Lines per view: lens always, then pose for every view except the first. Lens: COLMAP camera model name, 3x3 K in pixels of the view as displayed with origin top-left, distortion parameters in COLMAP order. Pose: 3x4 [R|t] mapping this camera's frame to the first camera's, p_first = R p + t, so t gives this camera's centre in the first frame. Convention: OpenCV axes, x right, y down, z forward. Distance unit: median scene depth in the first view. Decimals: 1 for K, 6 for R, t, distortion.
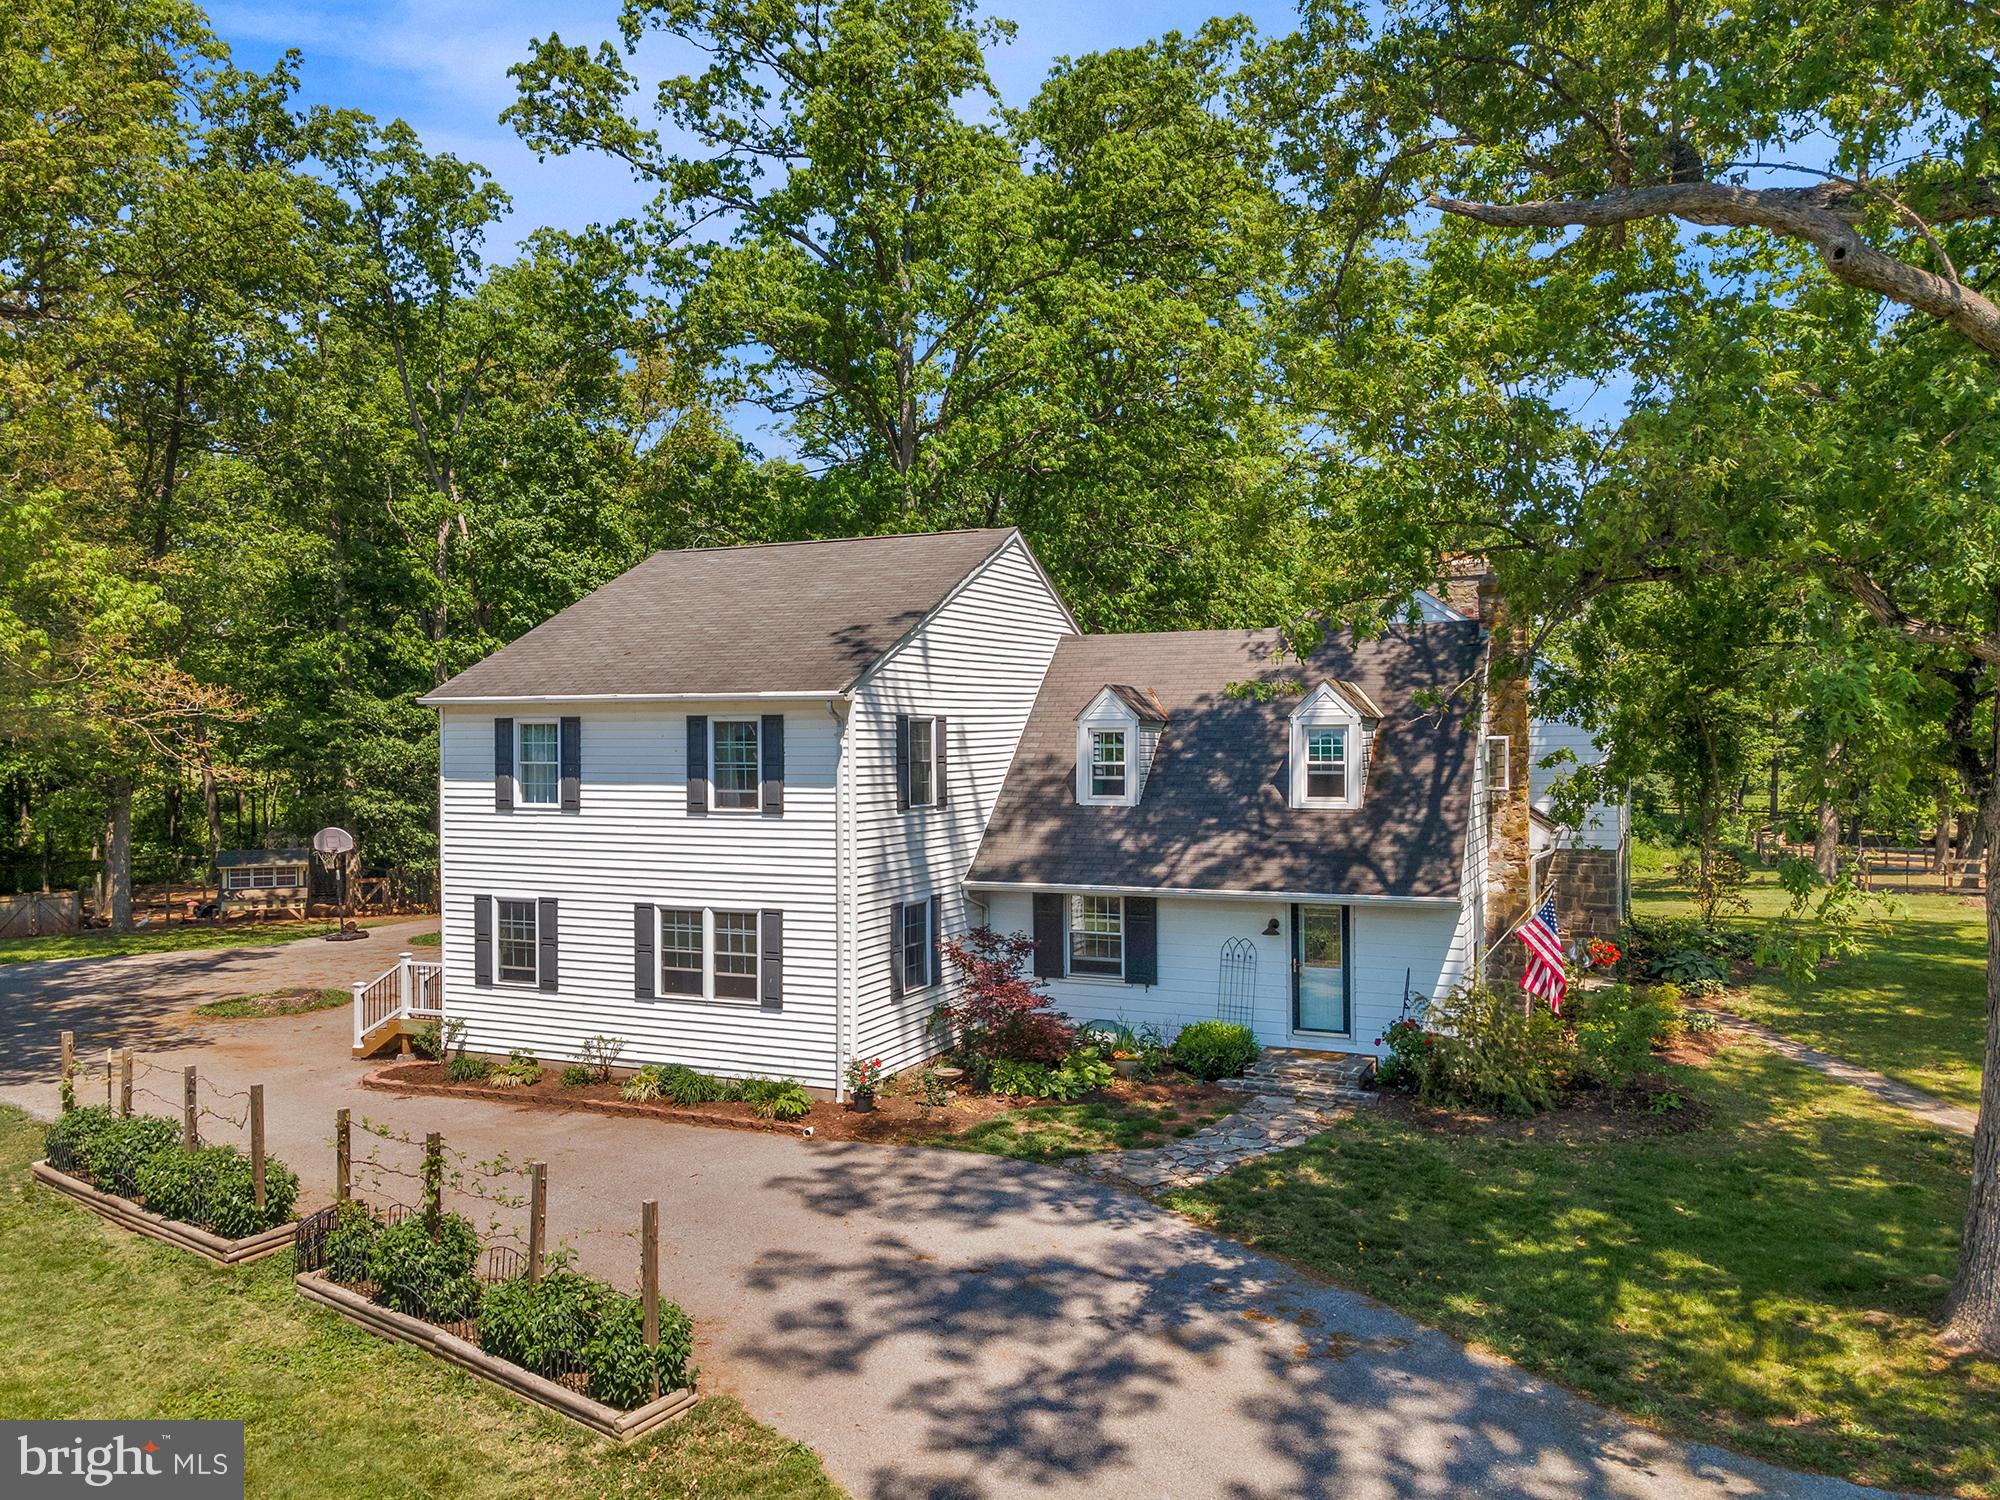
lens RADIAL K [[1529.6, 0, 966.2], [0, 1529.6, 746.2], [0, 0, 1]] dist [0.016365, 0.070203]
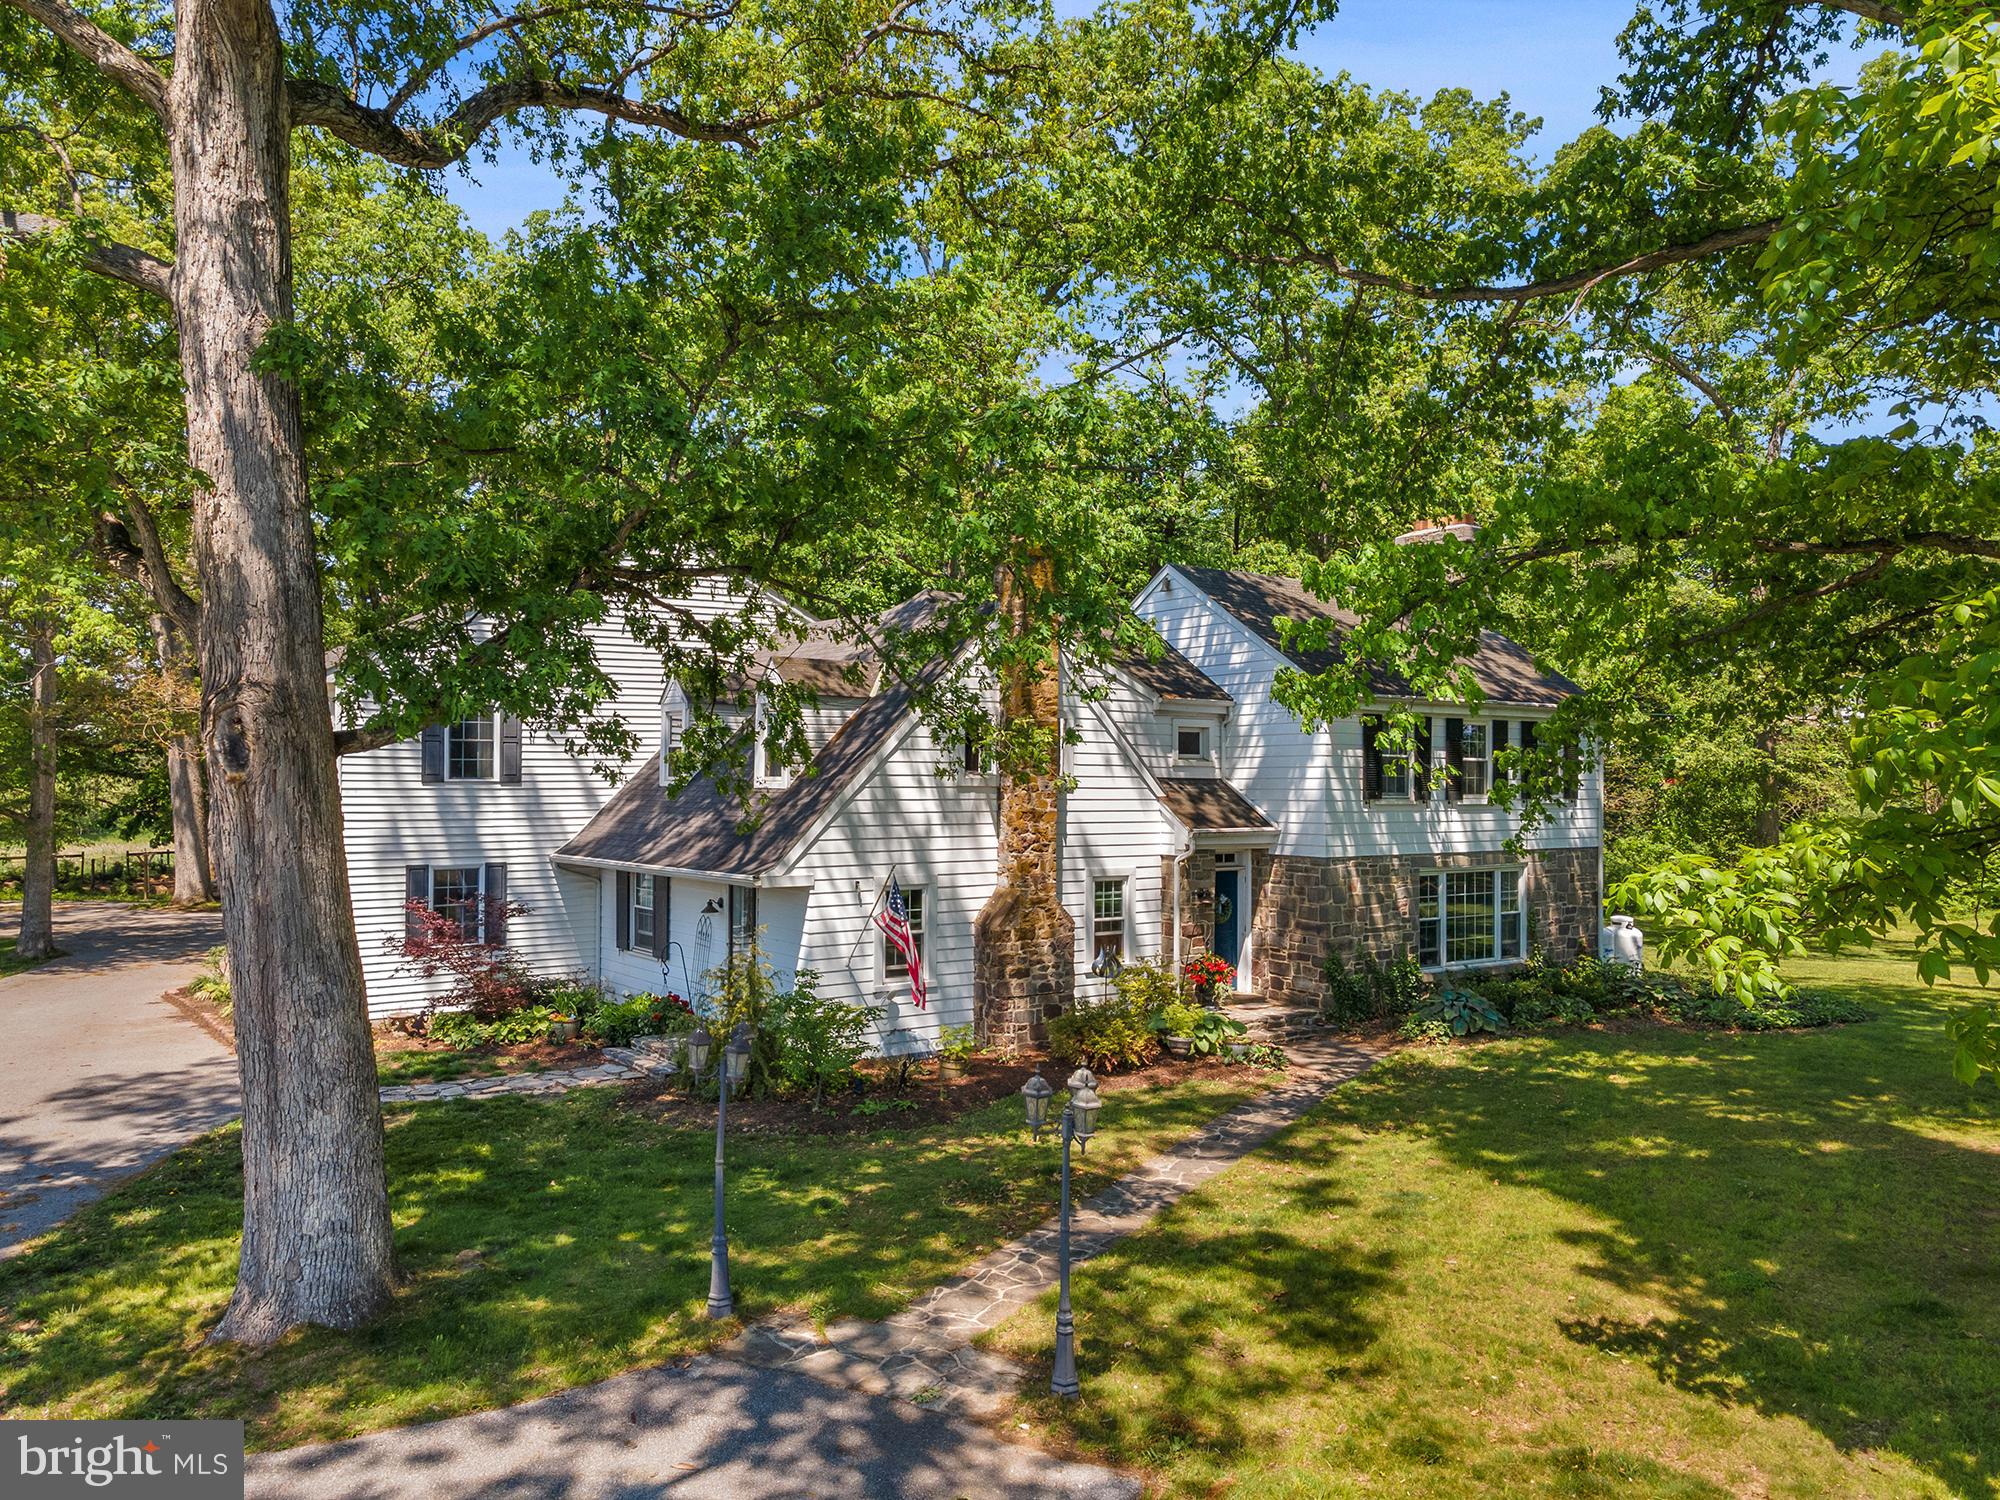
lens RADIAL K [[1529.6, 0, 966.2], [0, 1529.6, 746.2], [0, 0, 1]] dist [0.016365, 0.070203]
pose [[0.866424, 0.000682, -0.499308, 0.895333], [-0.012648, 0.999708, -0.020583, 0.034832], [0.499149, 0.024149, 0.866180, 0.230395]]
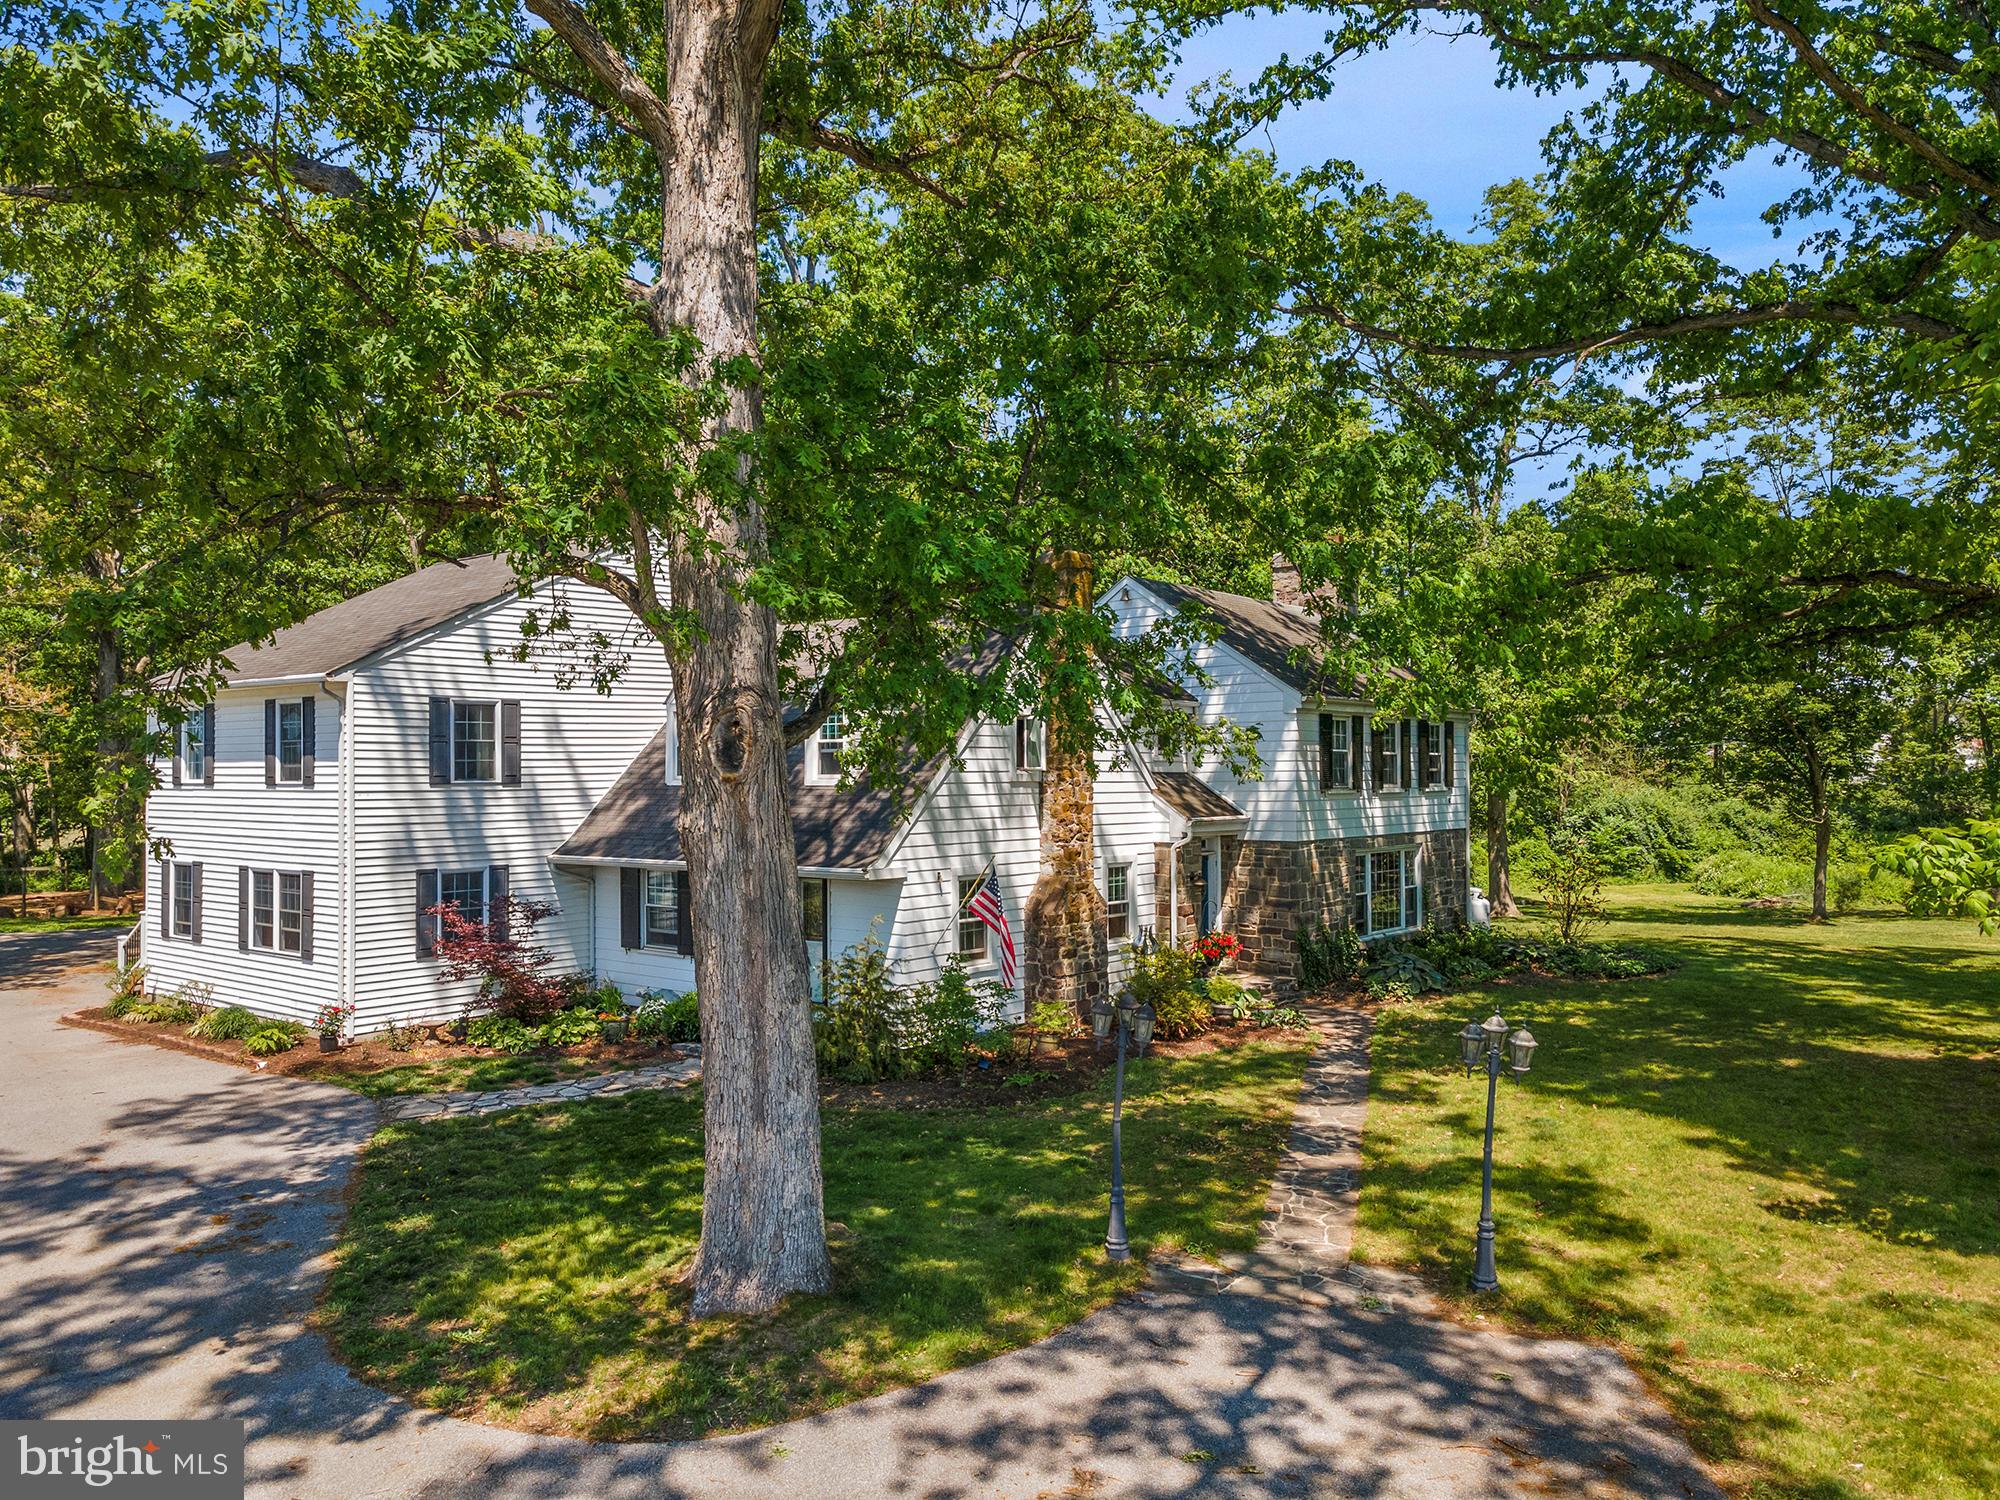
lens RADIAL K [[1512.7, 0, 973.8], [0, 1512.7, 748.6], [0, 0, 1]] dist [0.012236, 0.067426]
pose [[0.962096, -0.003487, -0.272690, 0.647567], [-0.001679, 0.999824, -0.018712, 0.037390], [0.272707, 0.018460, 0.961920, 0.064013]]
